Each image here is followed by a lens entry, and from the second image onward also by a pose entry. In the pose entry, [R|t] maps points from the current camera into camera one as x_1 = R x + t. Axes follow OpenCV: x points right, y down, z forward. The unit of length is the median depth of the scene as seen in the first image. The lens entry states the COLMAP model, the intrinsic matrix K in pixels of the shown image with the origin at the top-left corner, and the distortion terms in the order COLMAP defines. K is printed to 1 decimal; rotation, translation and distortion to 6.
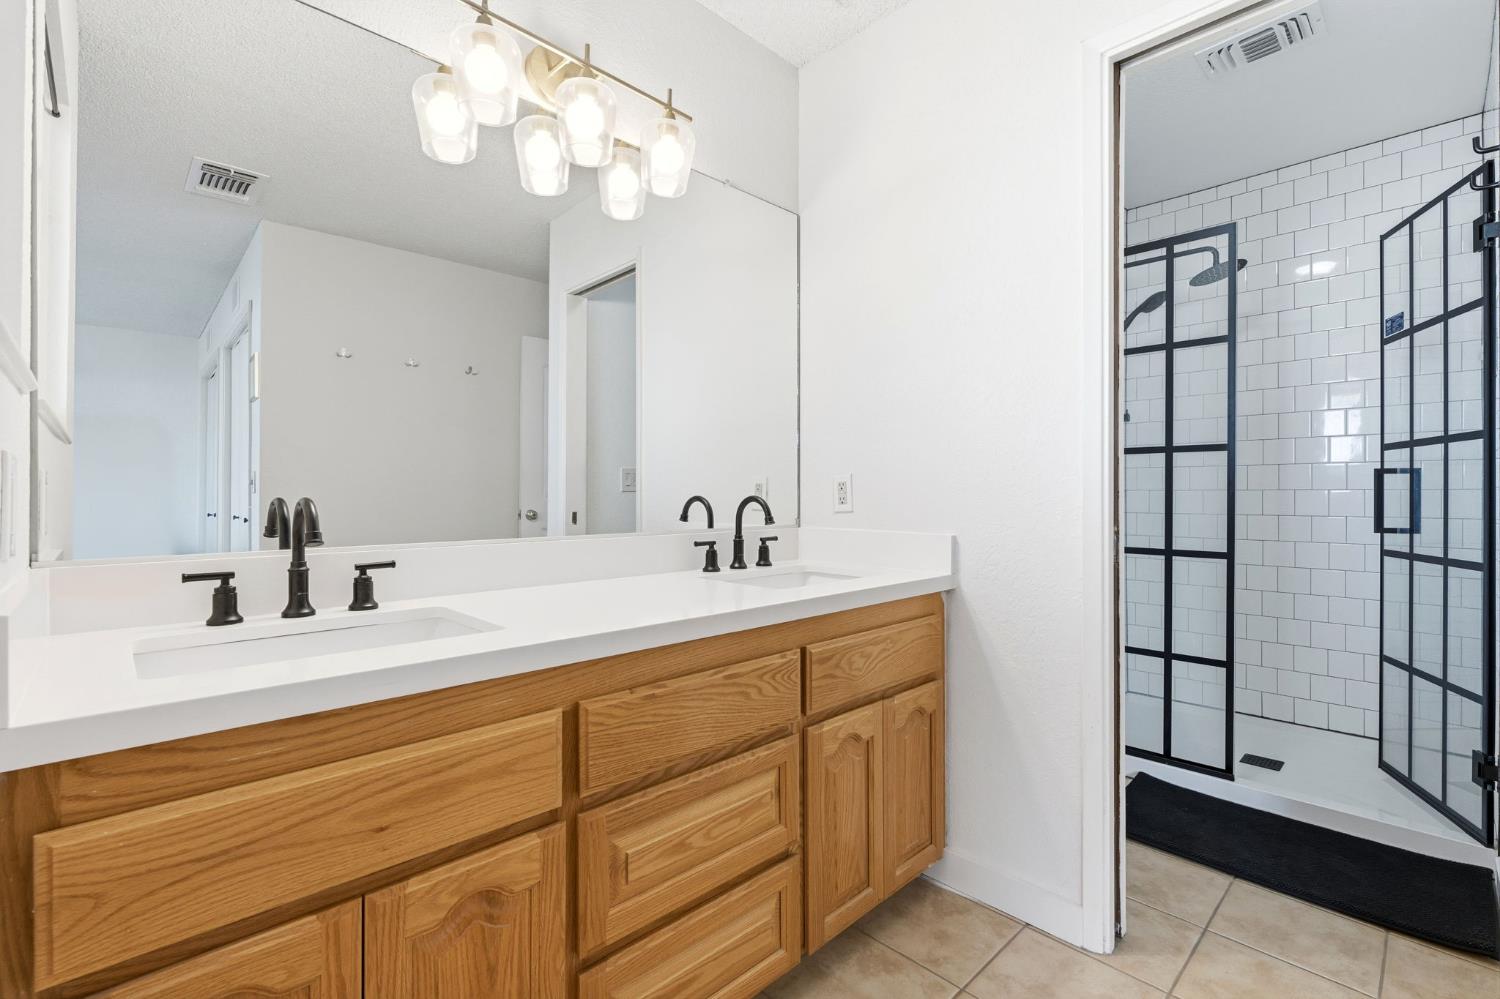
lens RADIAL K [[671.4, 0, 749.5], [0, 671.4, 496.8], [0, 0, 1]] dist [0.001430, 0.000519]
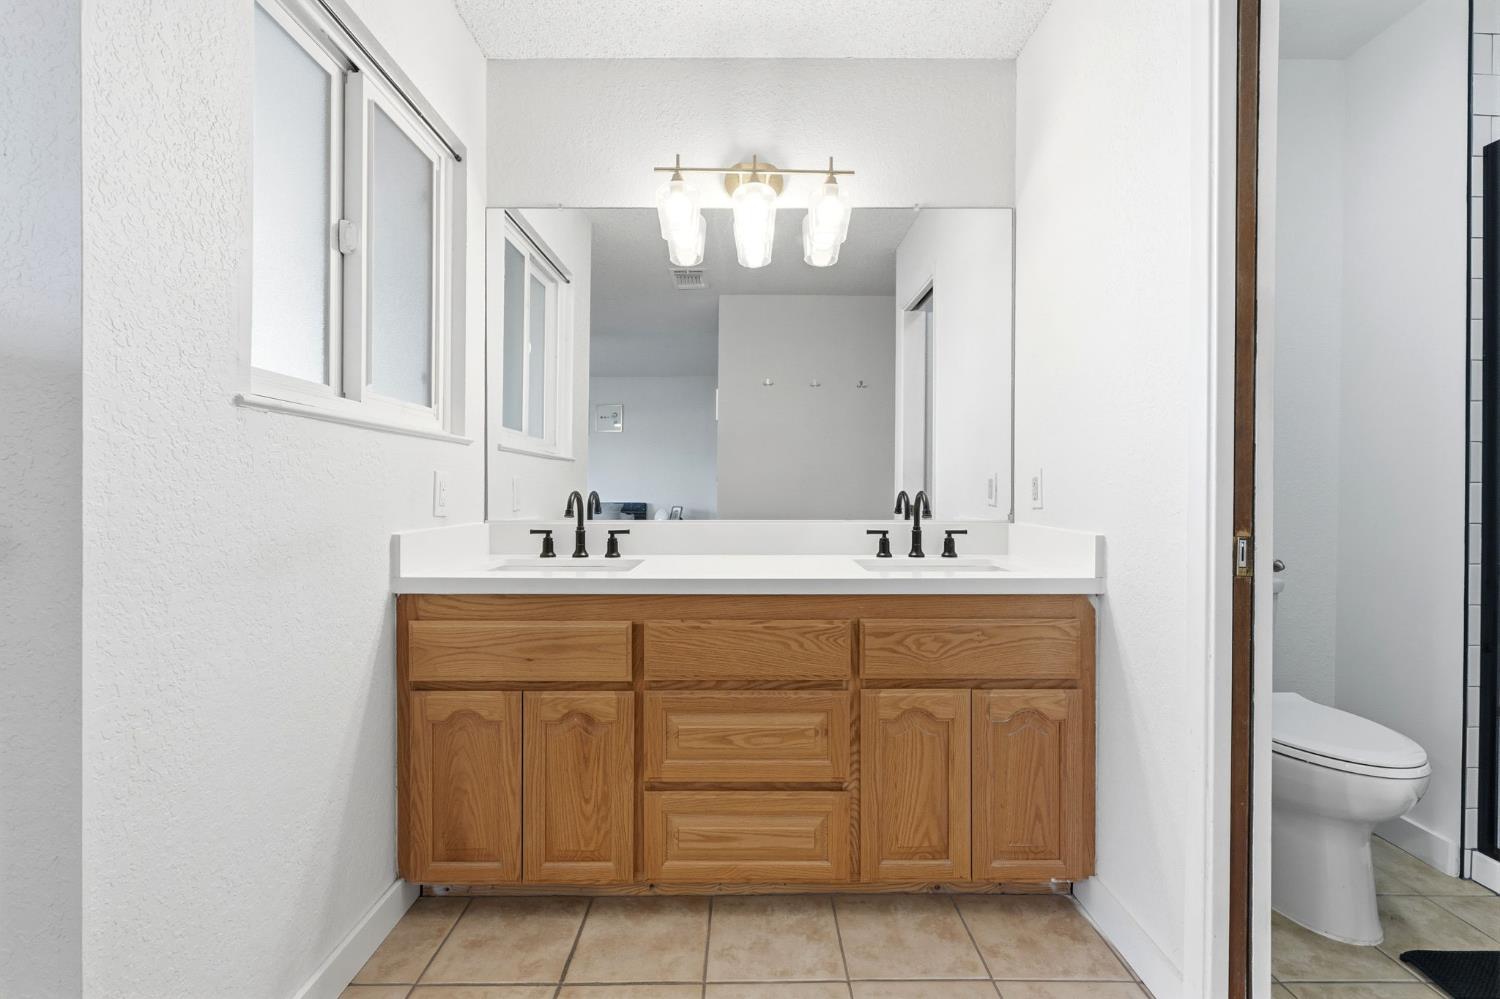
lens RADIAL K [[671.4, 0, 744.0], [0, 671.4, 493.7], [0, 0, 1]] dist [0.001430, 0.000519]
pose [[0.719628, 0.007165, -0.694323, 0.824507], [-0.003860, 0.999973, 0.006318, -0.003865], [0.694349, -0.001867, 0.719636, 0.014506]]
